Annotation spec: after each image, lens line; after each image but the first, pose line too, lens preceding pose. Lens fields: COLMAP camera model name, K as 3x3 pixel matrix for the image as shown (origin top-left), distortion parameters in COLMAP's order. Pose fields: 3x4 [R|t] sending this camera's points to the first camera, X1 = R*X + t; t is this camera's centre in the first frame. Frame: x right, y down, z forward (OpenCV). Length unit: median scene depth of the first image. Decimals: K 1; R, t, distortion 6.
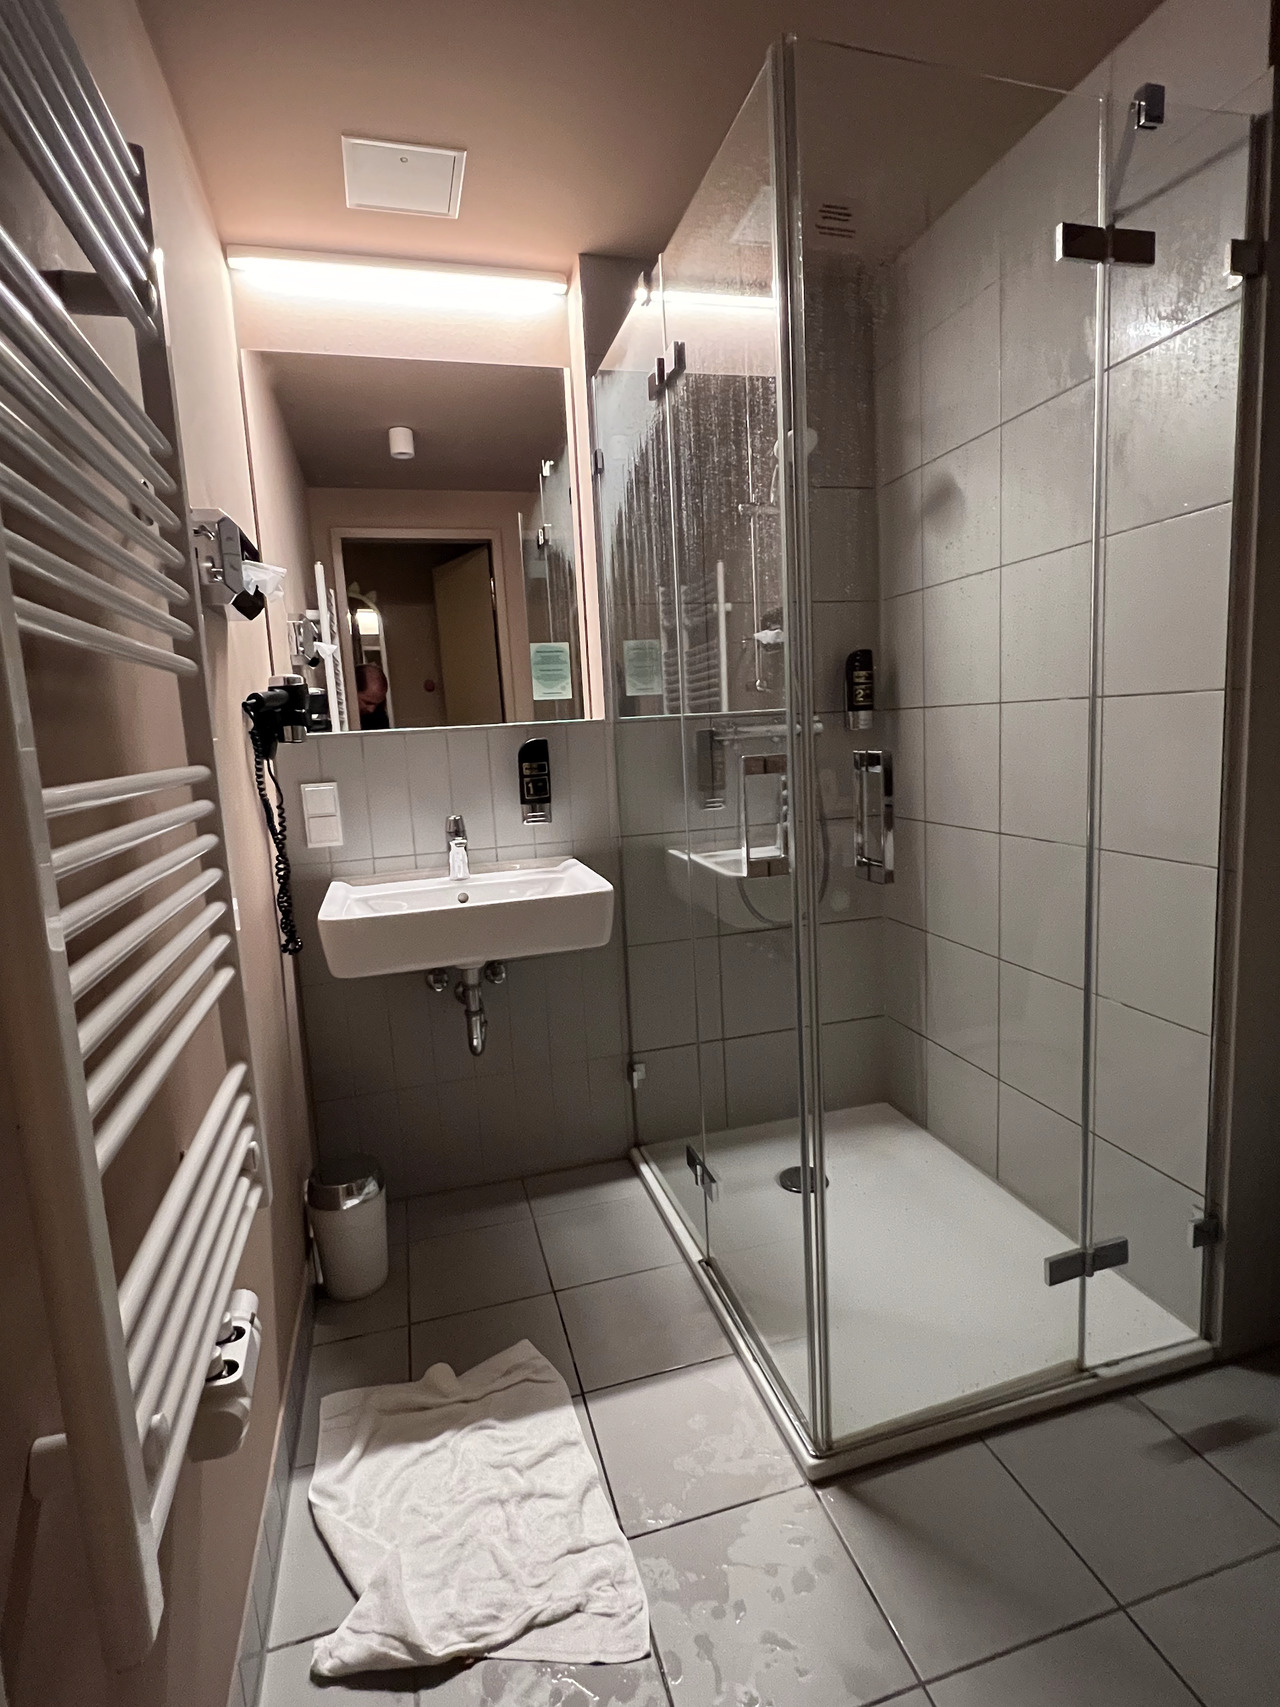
lens RADIAL K [[868.7, 0, 641.4], [0, 868.7, 849.6], [0, 0, 1]] dist [0.009378, 0.000514]
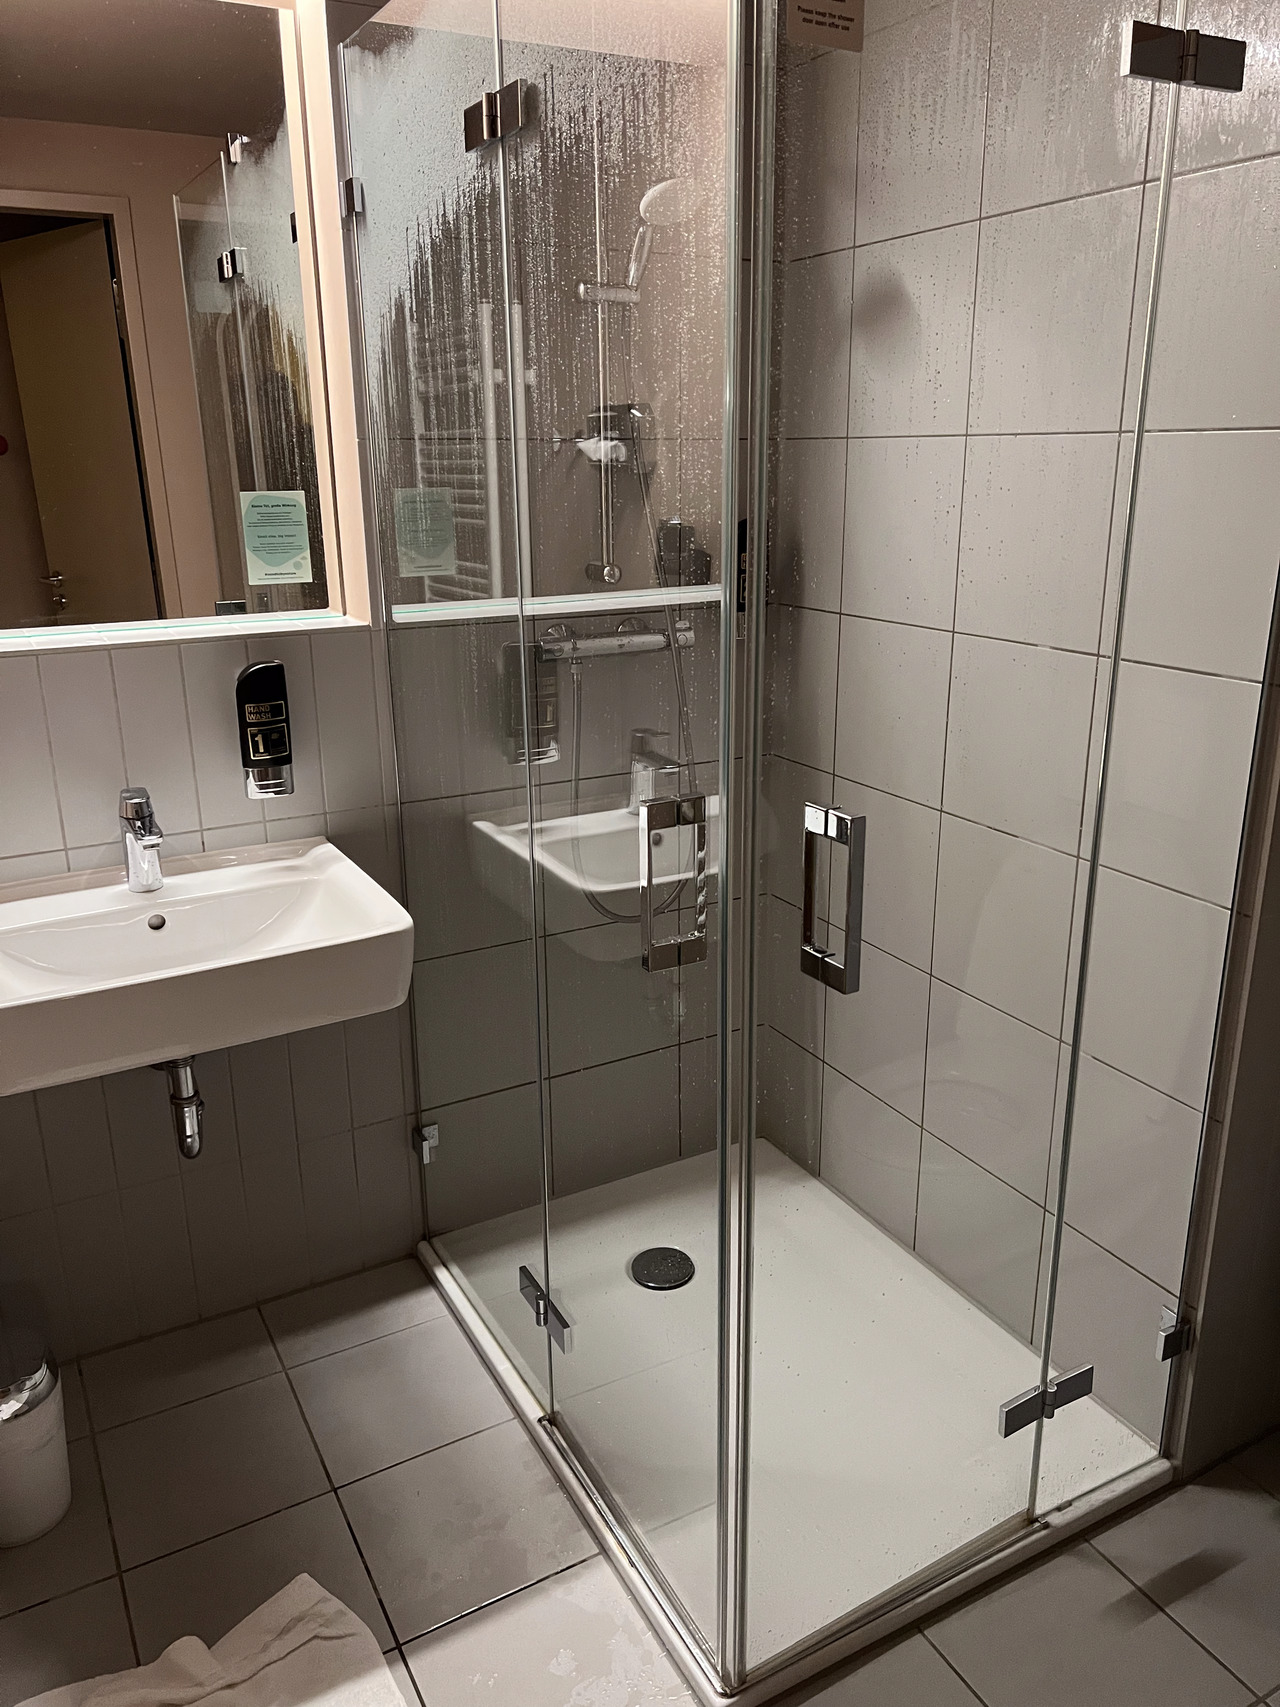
lens RADIAL K [[1280.0, 0, 643.1], [0, 1280.0, 853.2], [0, 0, 1]] dist [0.037151, -0.035002]
pose [[0.972275, -0.027669, 0.232198, -0.080454], [-0.009853, 0.987246, 0.158898, -0.152923], [-0.233633, -0.156781, 0.959602, 0.027894]]
